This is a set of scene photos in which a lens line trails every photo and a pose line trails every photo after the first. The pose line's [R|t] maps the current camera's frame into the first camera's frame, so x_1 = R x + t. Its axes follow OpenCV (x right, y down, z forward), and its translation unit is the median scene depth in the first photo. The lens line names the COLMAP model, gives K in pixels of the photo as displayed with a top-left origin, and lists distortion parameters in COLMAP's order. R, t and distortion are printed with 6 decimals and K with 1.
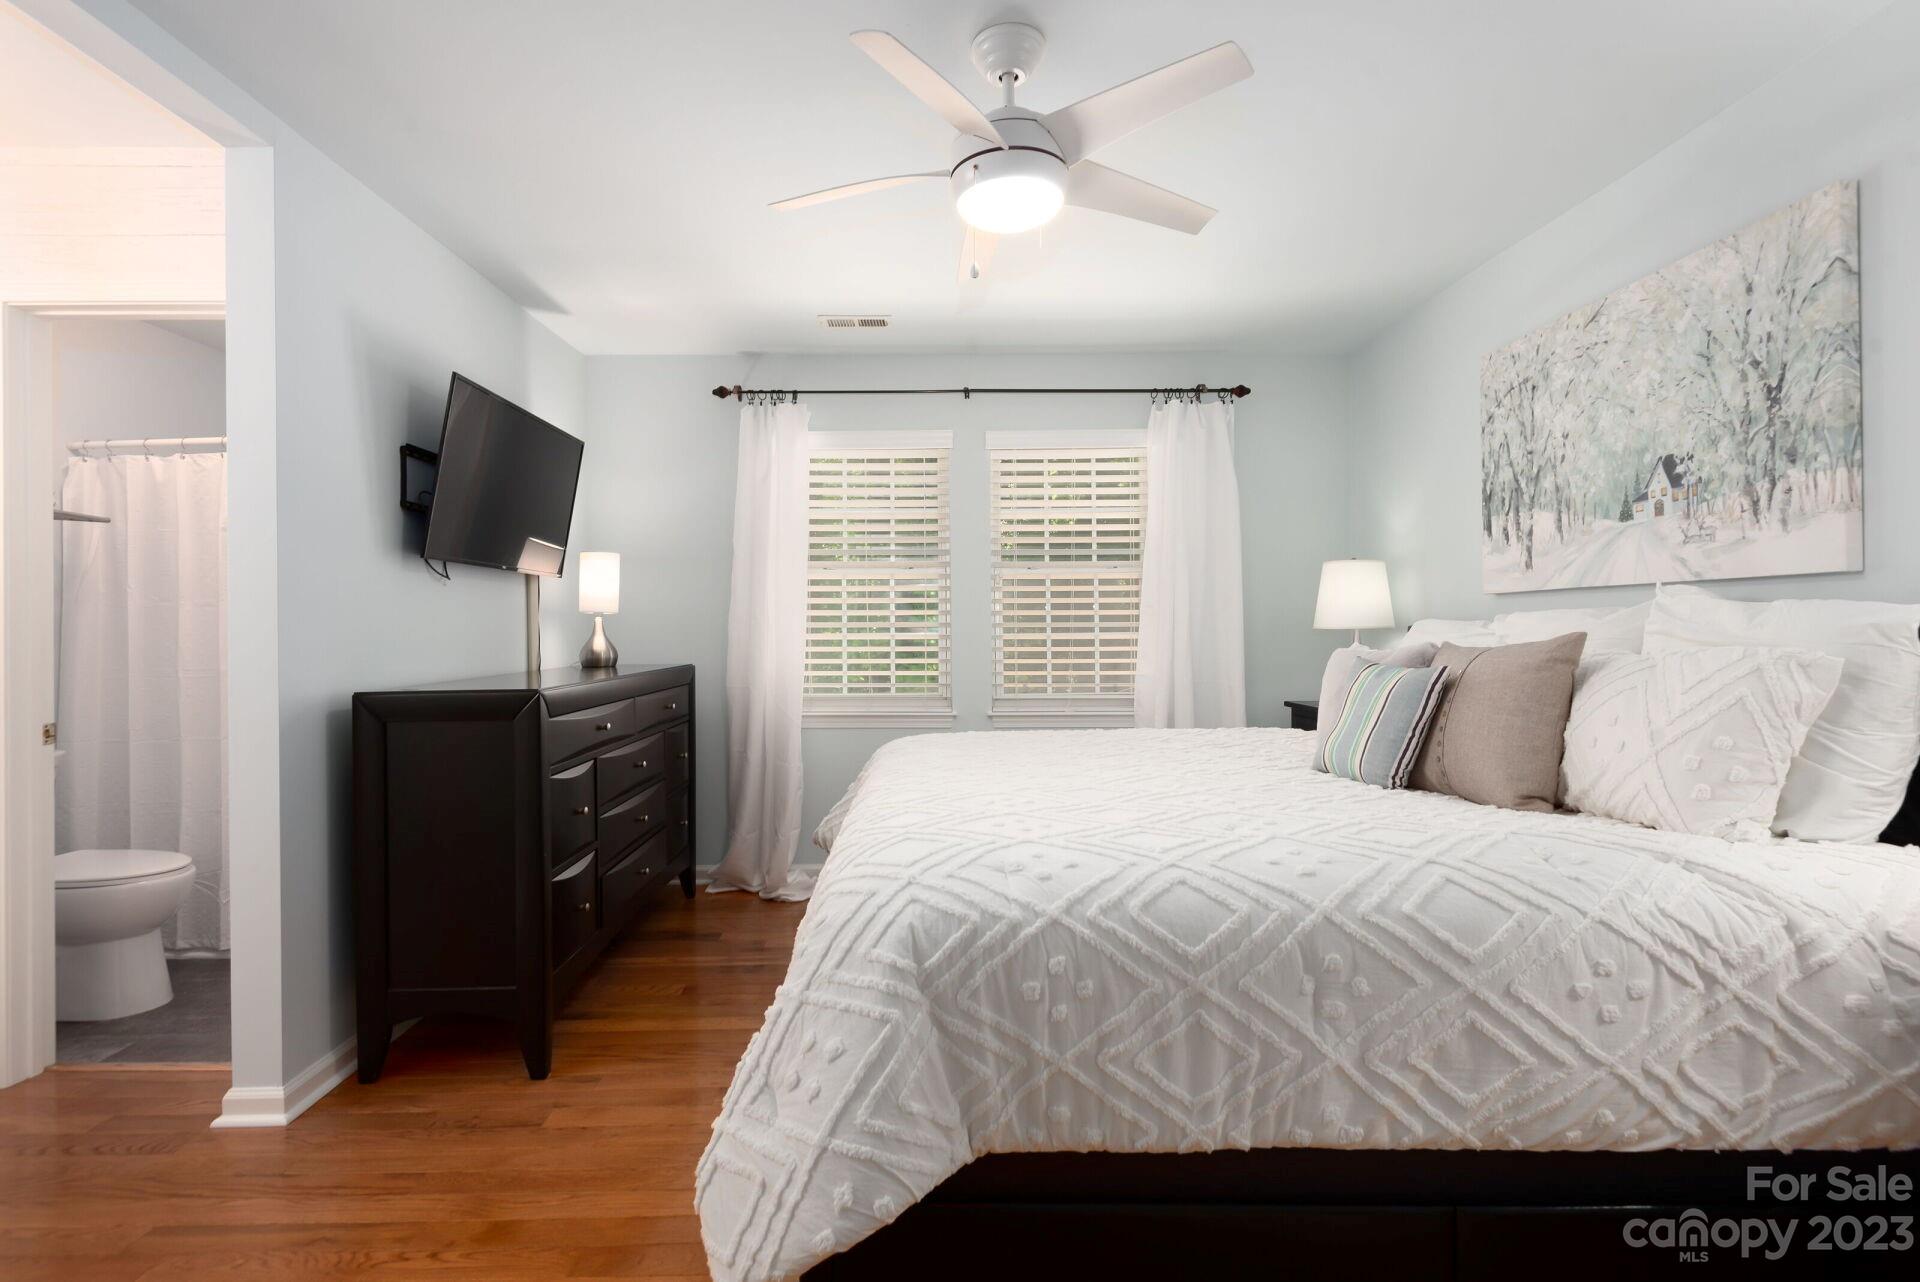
lens RADIAL K [[873.3, 0, 954.4], [0, 873.3, 635.6], [0, 0, 1]] dist [0.031319, -0.022916]
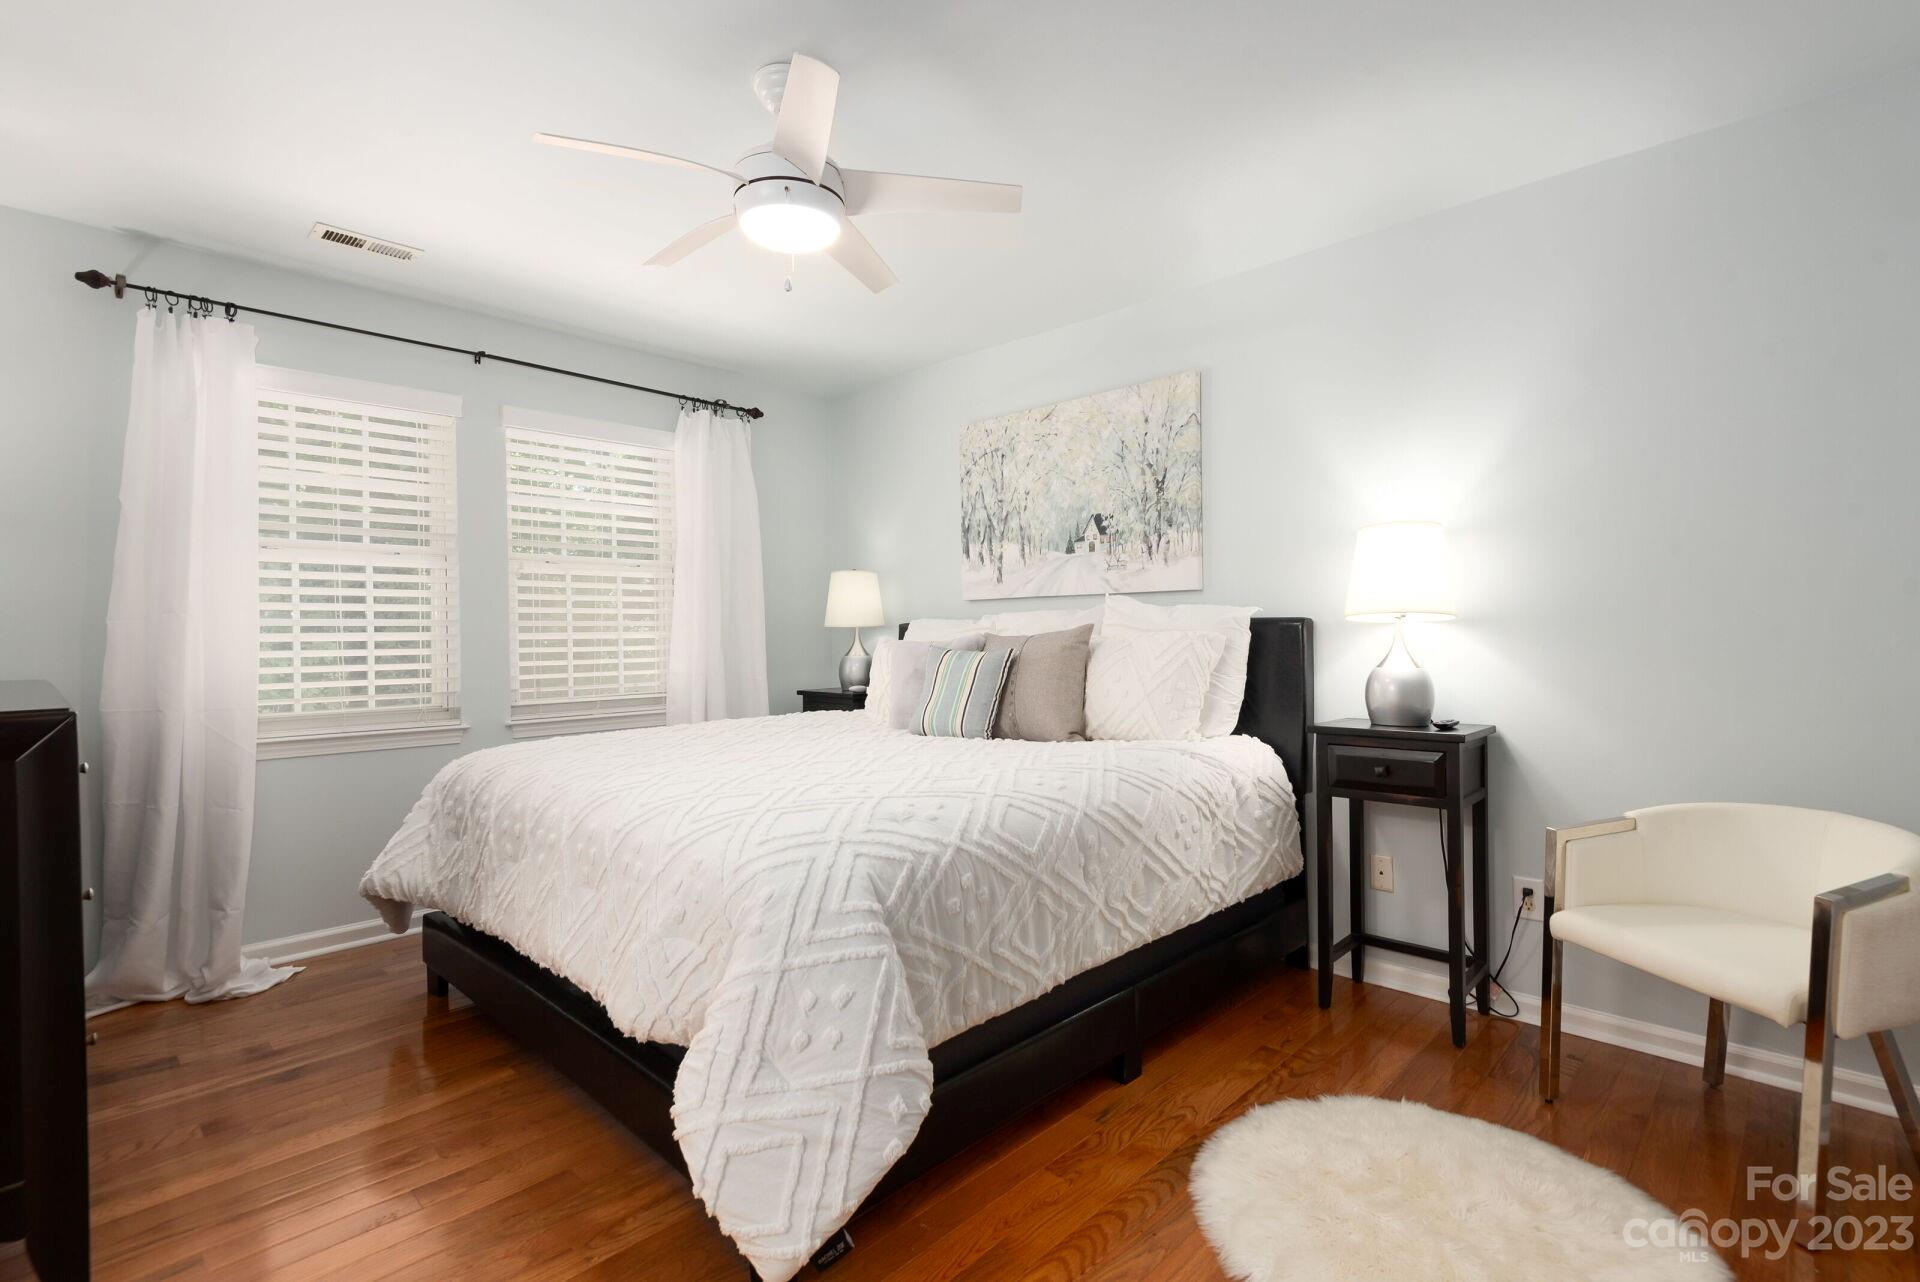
lens RADIAL K [[867.1, 0, 960.0], [0, 867.1, 641.0], [0, 0, 1]] dist [0.032158, -0.021566]
pose [[0.702459, -0.009980, 0.711654, -0.526484], [0.012931, 0.999916, 0.001258, 0.020775], [-0.711607, 0.008319, 0.702529, 0.088673]]
